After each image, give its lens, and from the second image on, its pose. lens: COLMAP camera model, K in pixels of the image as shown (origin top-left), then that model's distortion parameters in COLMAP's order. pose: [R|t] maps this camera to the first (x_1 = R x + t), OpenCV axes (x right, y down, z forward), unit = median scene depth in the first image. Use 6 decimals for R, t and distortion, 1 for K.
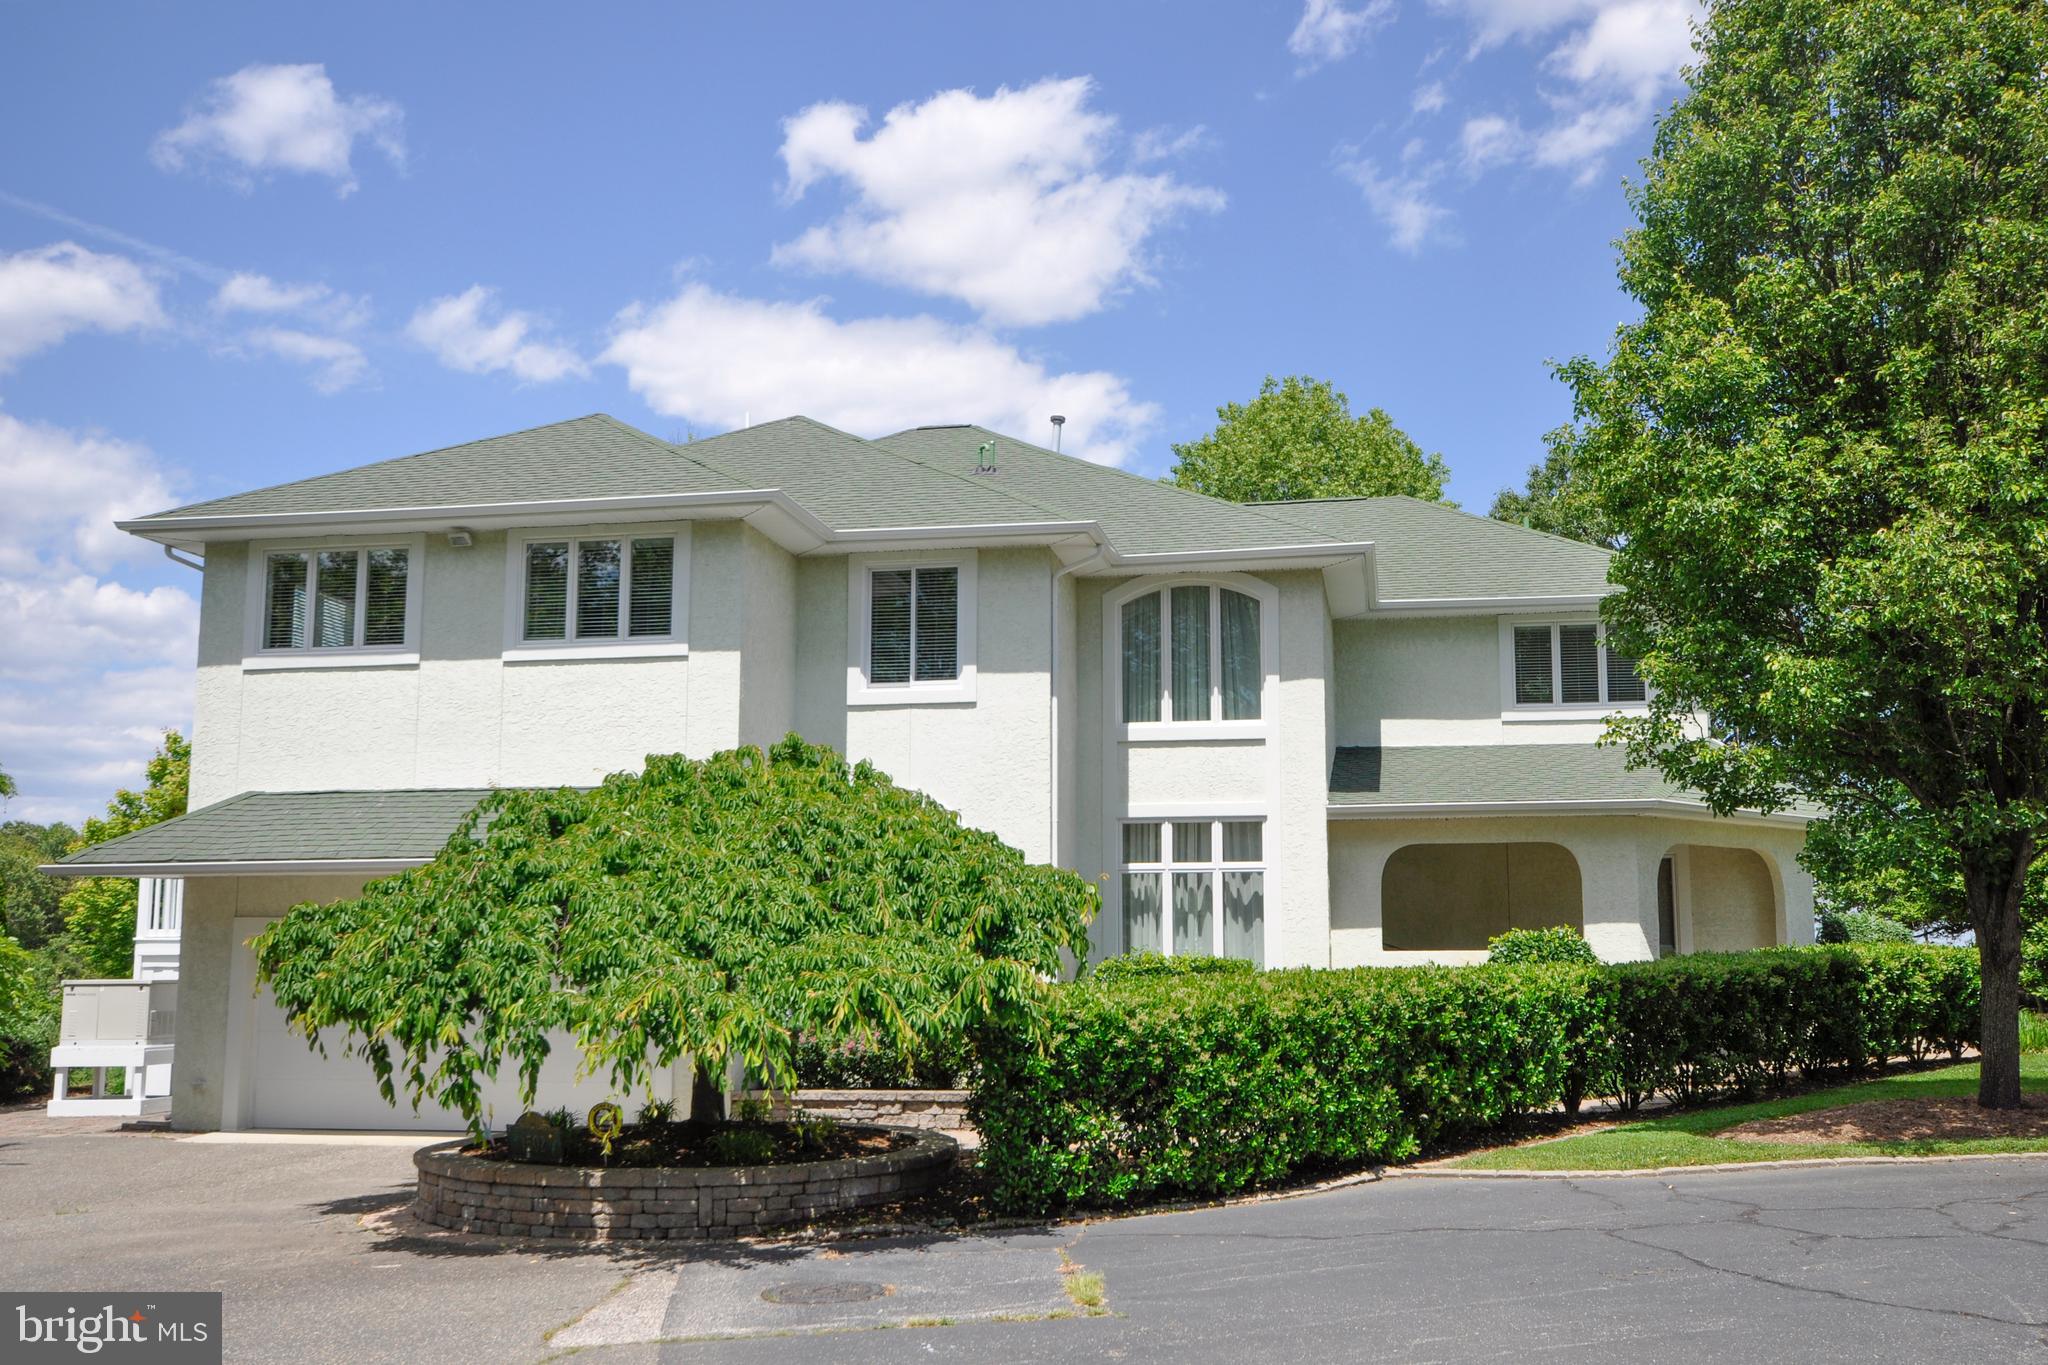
lens RADIAL K [[1797.7, 0, 1024.5], [0, 1797.7, 747.7], [0, 0, 1]] dist [-0.005306, 0.001723]
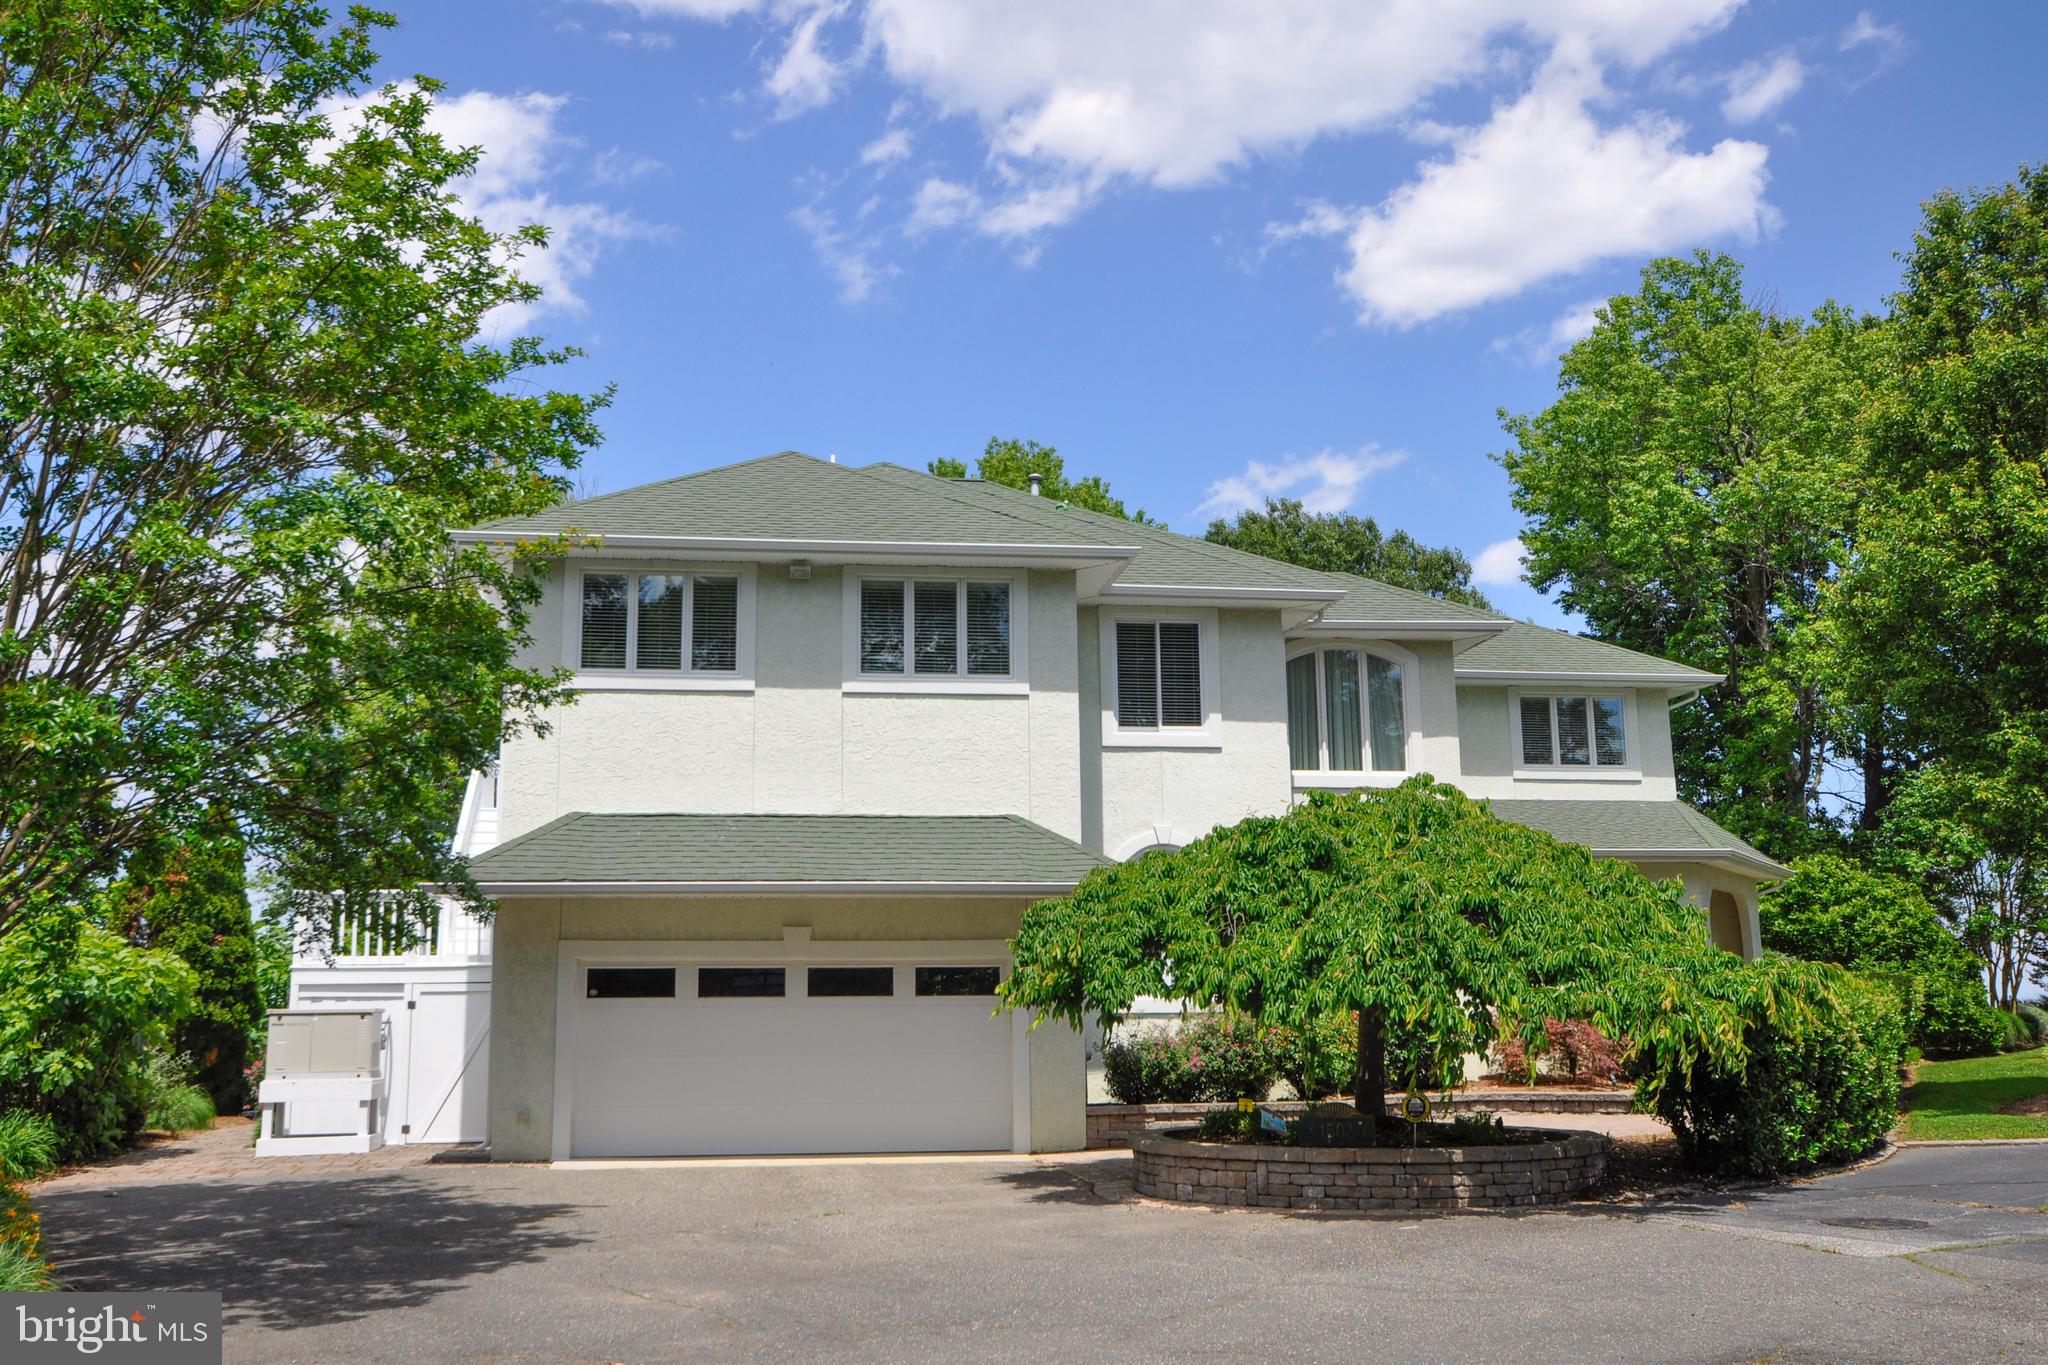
lens RADIAL K [[1836.8, 0, 1022.4], [0, 1836.8, 650.3], [0, 0, 1]] dist [-0.003737, 0.007076]
pose [[0.958031, 0.051262, 0.282043, -0.484698], [-0.028904, 0.996141, -0.082870, 0.012560], [-0.285202, 0.071239, 0.955816, -0.041810]]
